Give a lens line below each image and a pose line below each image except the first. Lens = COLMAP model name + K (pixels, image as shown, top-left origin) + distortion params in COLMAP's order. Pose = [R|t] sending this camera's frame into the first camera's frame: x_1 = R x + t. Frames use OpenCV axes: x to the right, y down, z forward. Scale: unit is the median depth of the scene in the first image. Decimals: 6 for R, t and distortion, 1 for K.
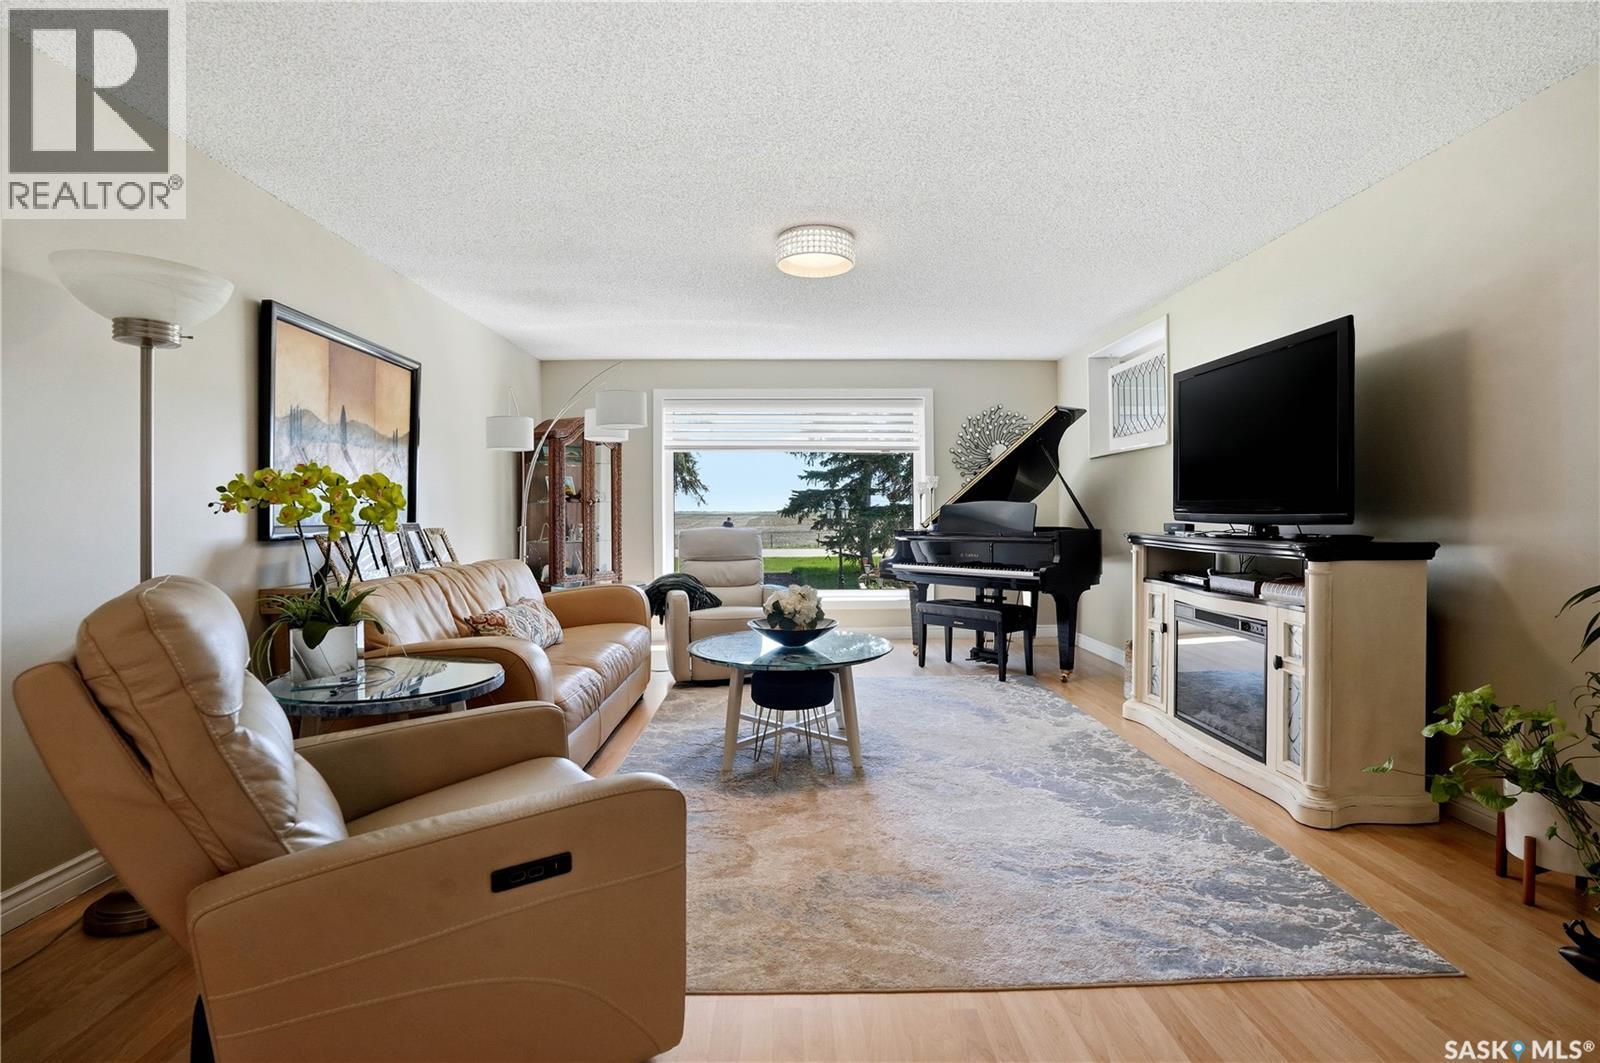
lens RADIAL K [[754.3, 0, 803.1], [0, 754.3, 513.4], [0, 0, 1]] dist [-0.073482, 0.028123]
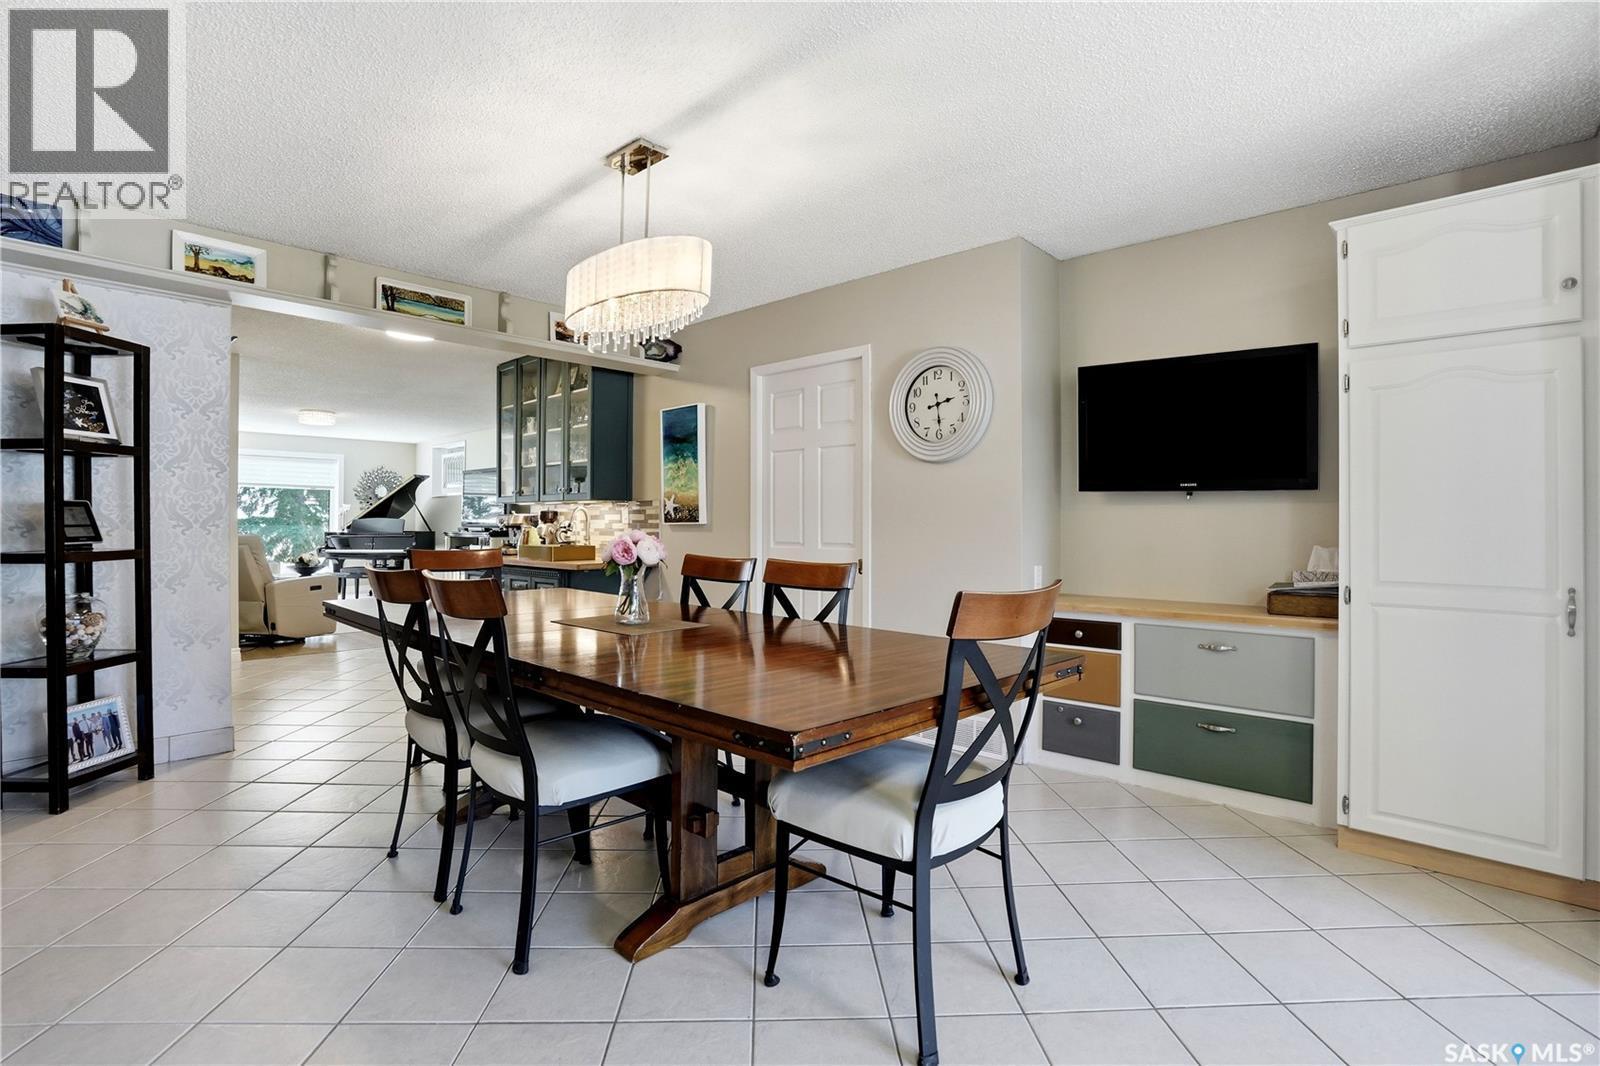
lens RADIAL K [[754.3, 0, 803.1], [0, 754.3, 514.9], [0, 0, 1]] dist [-0.073482, 0.028123]
pose [[0.688064, 0.015791, 0.725478, -0.384454], [-0.004592, 0.999838, -0.017408, 0.005253], [-0.725635, 0.008646, 0.688025, -1.123426]]
